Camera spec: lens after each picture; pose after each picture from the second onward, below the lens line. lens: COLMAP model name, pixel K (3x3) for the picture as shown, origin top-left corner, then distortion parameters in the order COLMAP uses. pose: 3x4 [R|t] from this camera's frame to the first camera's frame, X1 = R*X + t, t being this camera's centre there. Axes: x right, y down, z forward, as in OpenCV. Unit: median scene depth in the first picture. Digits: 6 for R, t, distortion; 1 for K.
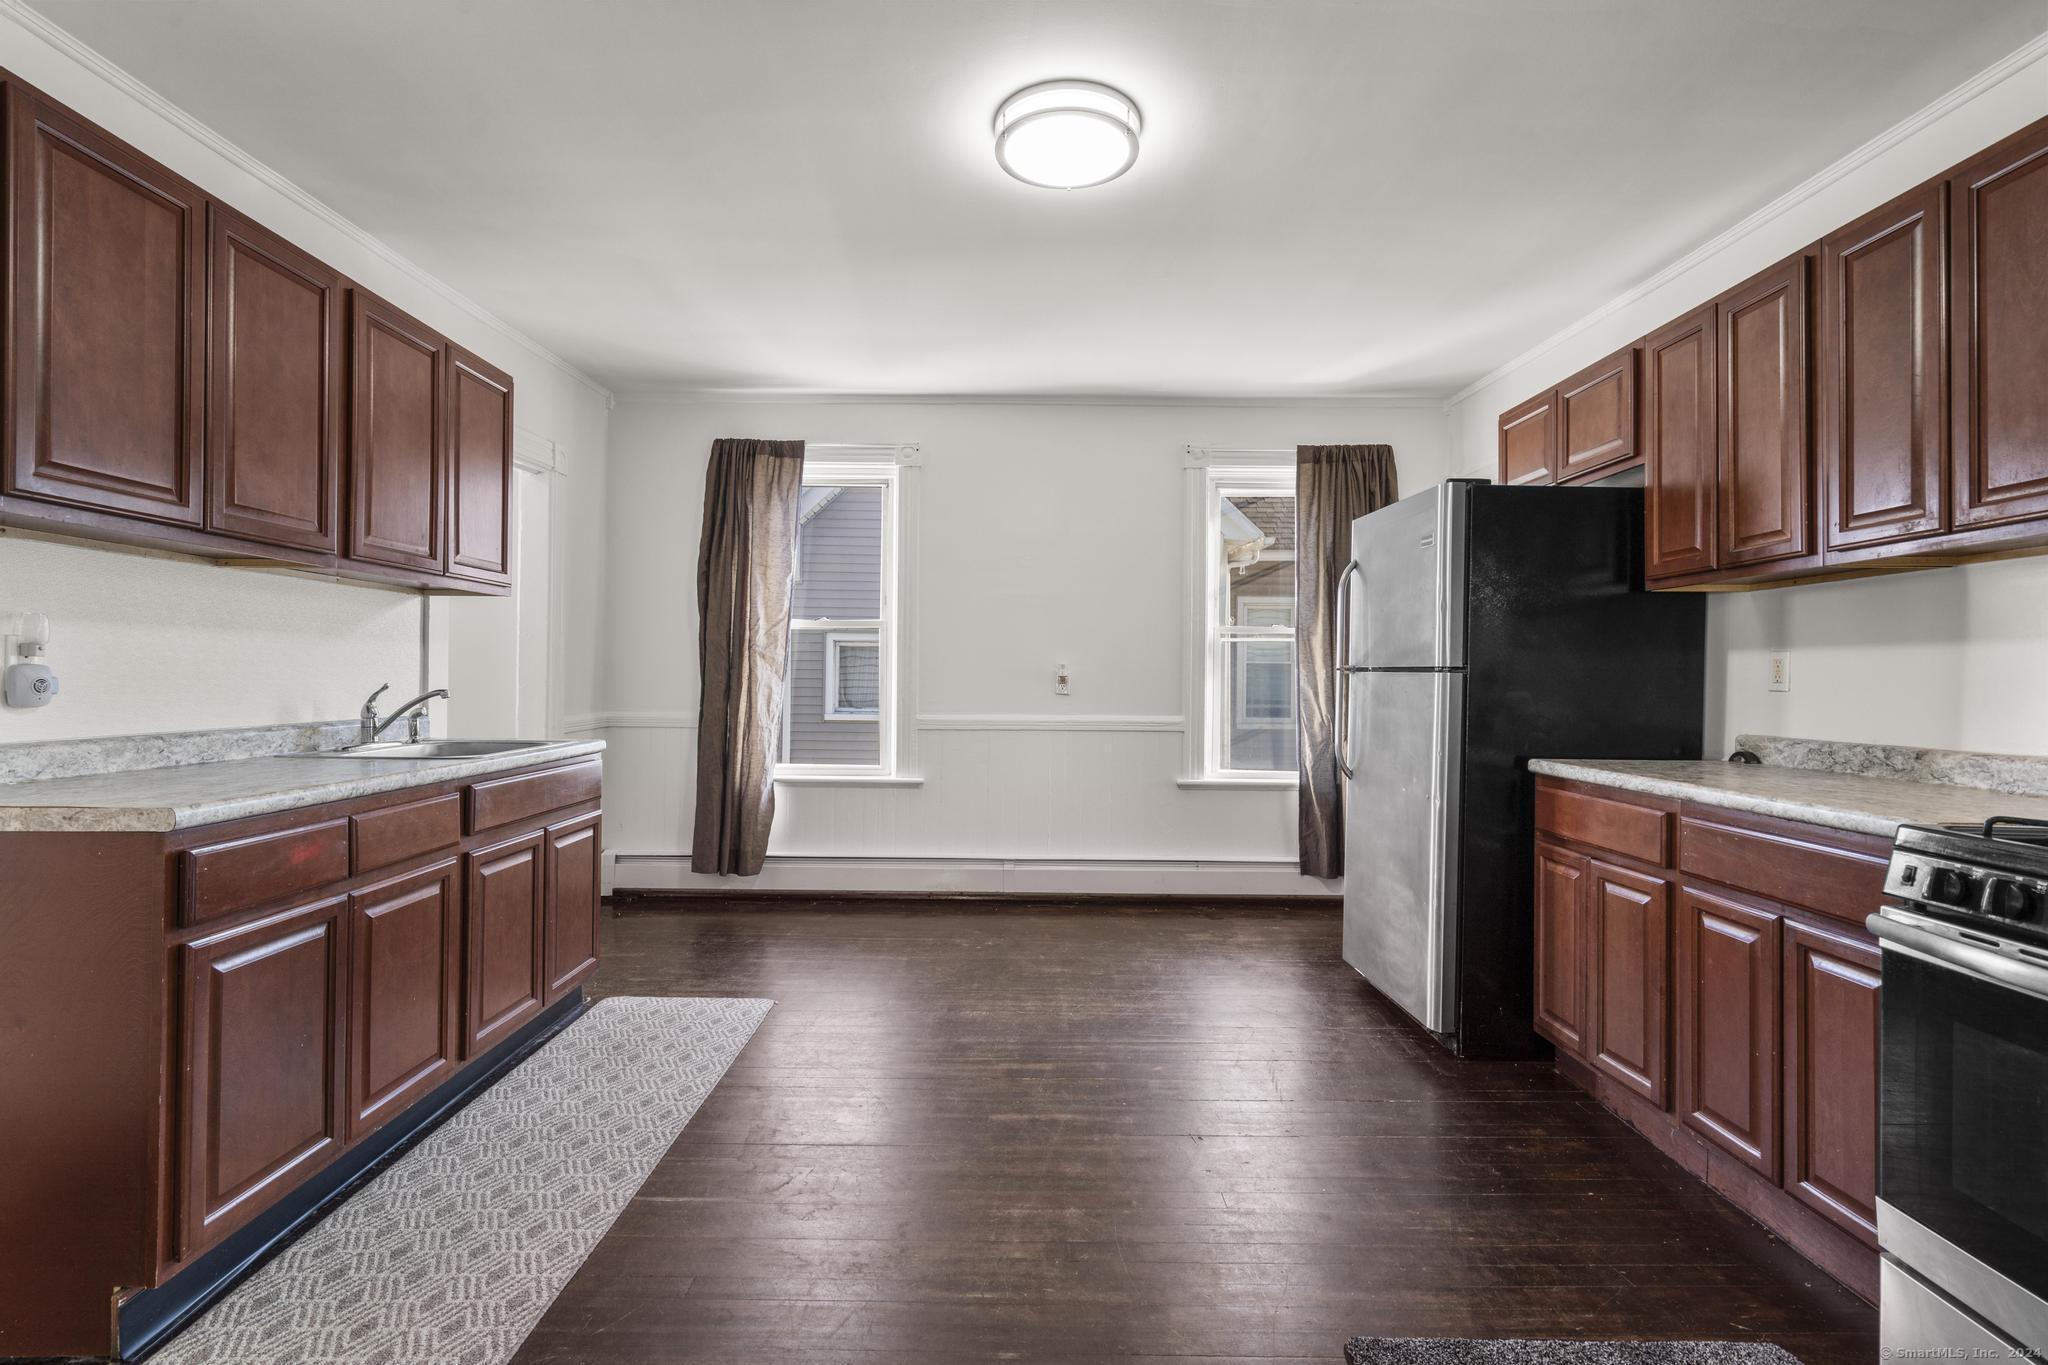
lens RADIAL K [[928.6, 0, 1019.0], [0, 928.6, 671.5], [0, 0, 1]] dist [-0.011330, 0.001056]
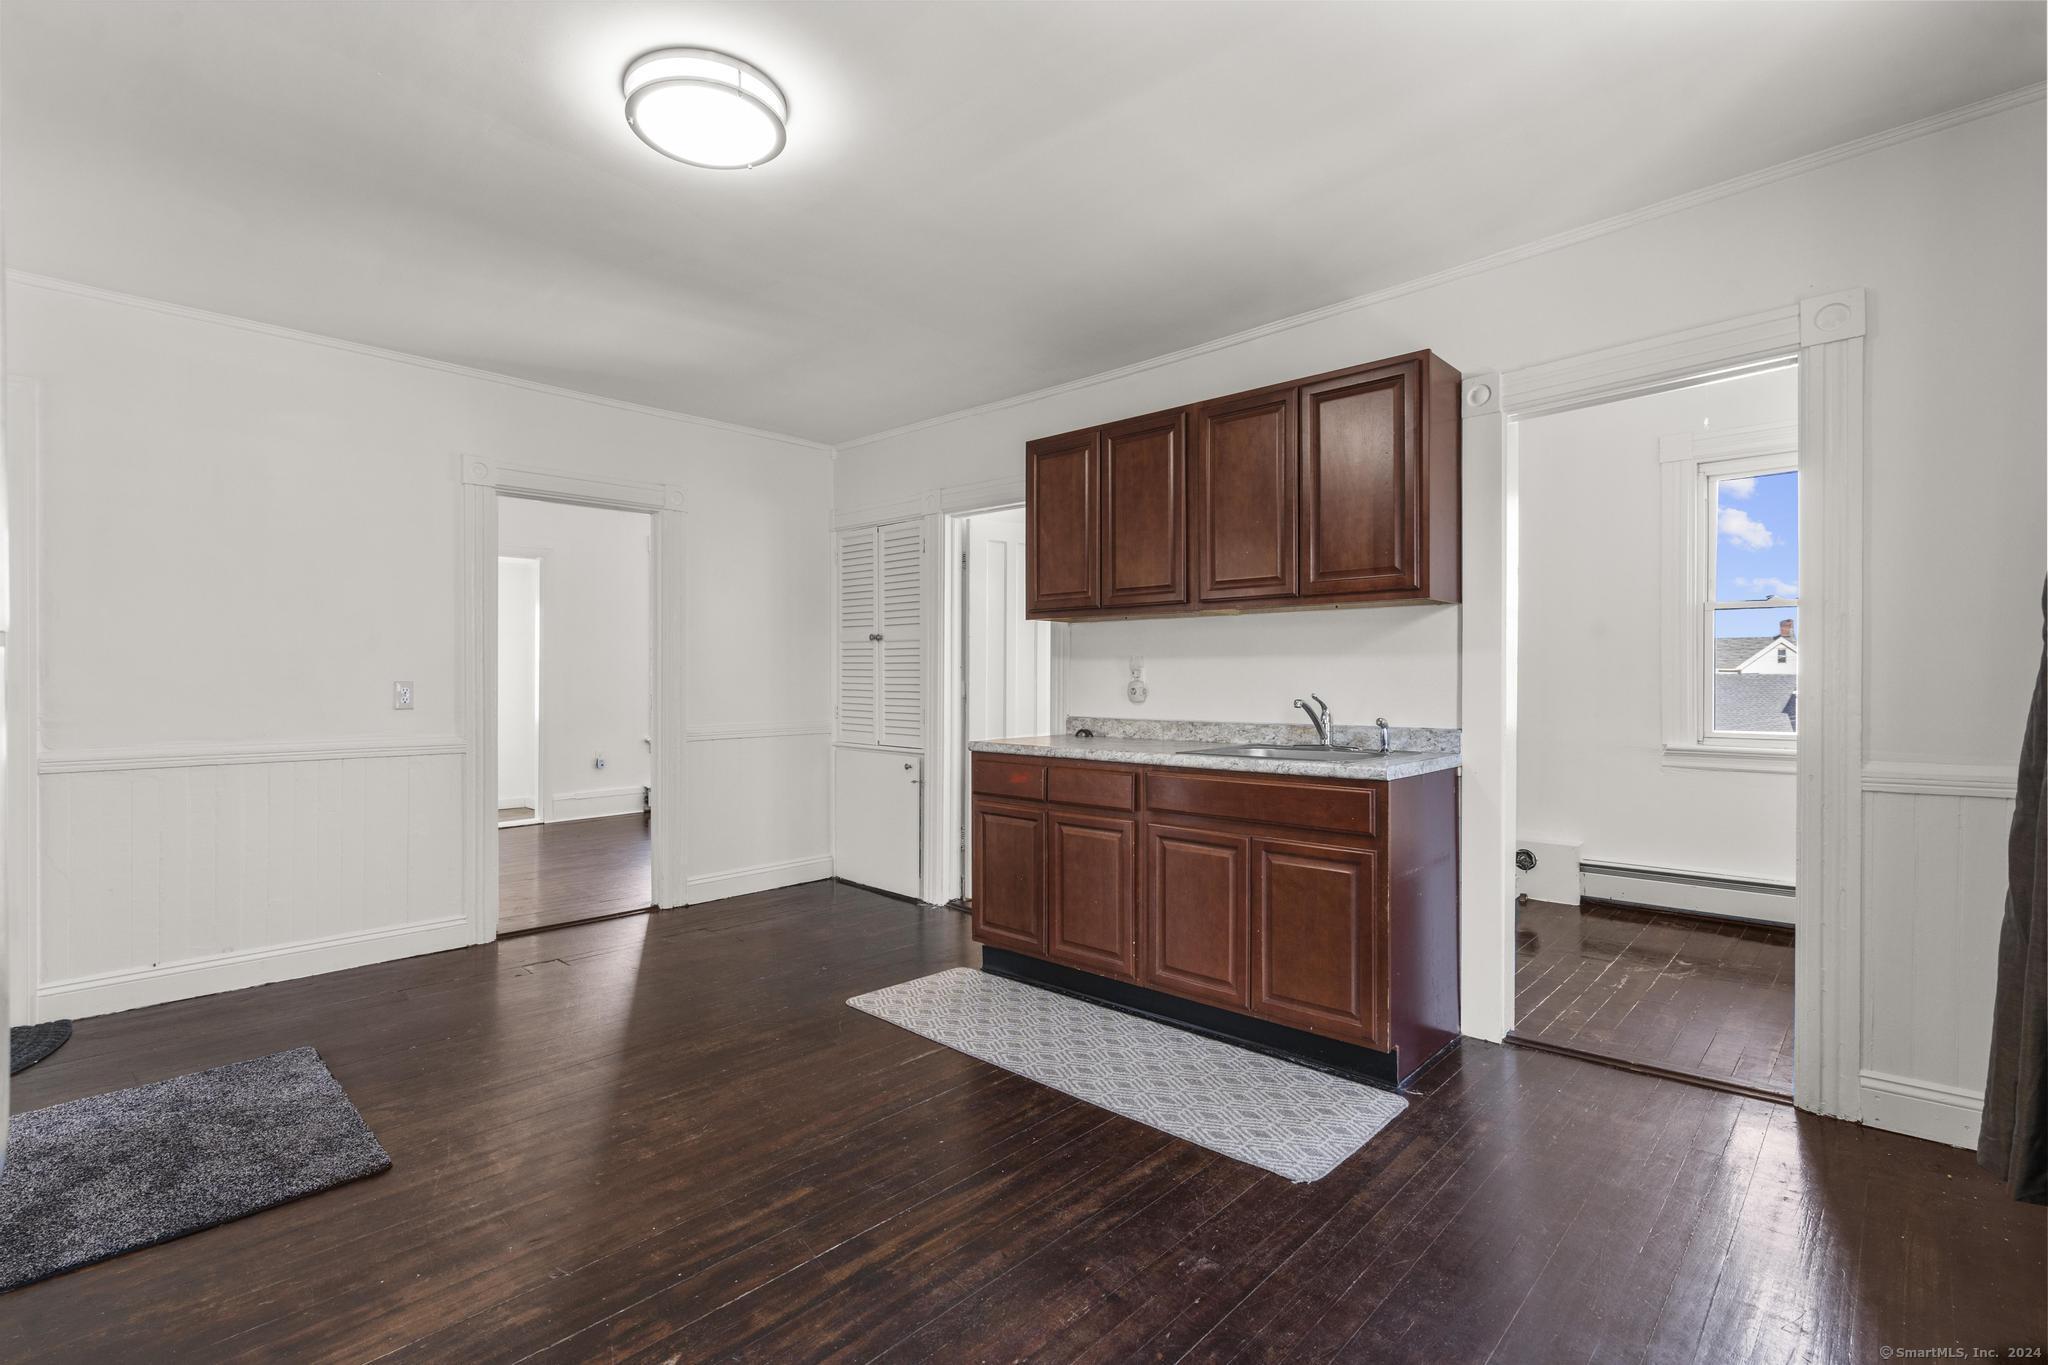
lens RADIAL K [[928.6, 0, 1014.5], [0, 928.6, 683.4], [0, 0, 1]] dist [-0.011330, 0.001056]
pose [[-0.689307, -0.007574, -0.724430, 0.477022], [-0.003109, 0.999967, -0.007497, 0.010454], [0.724462, -0.002915, -0.689308, 1.752886]]
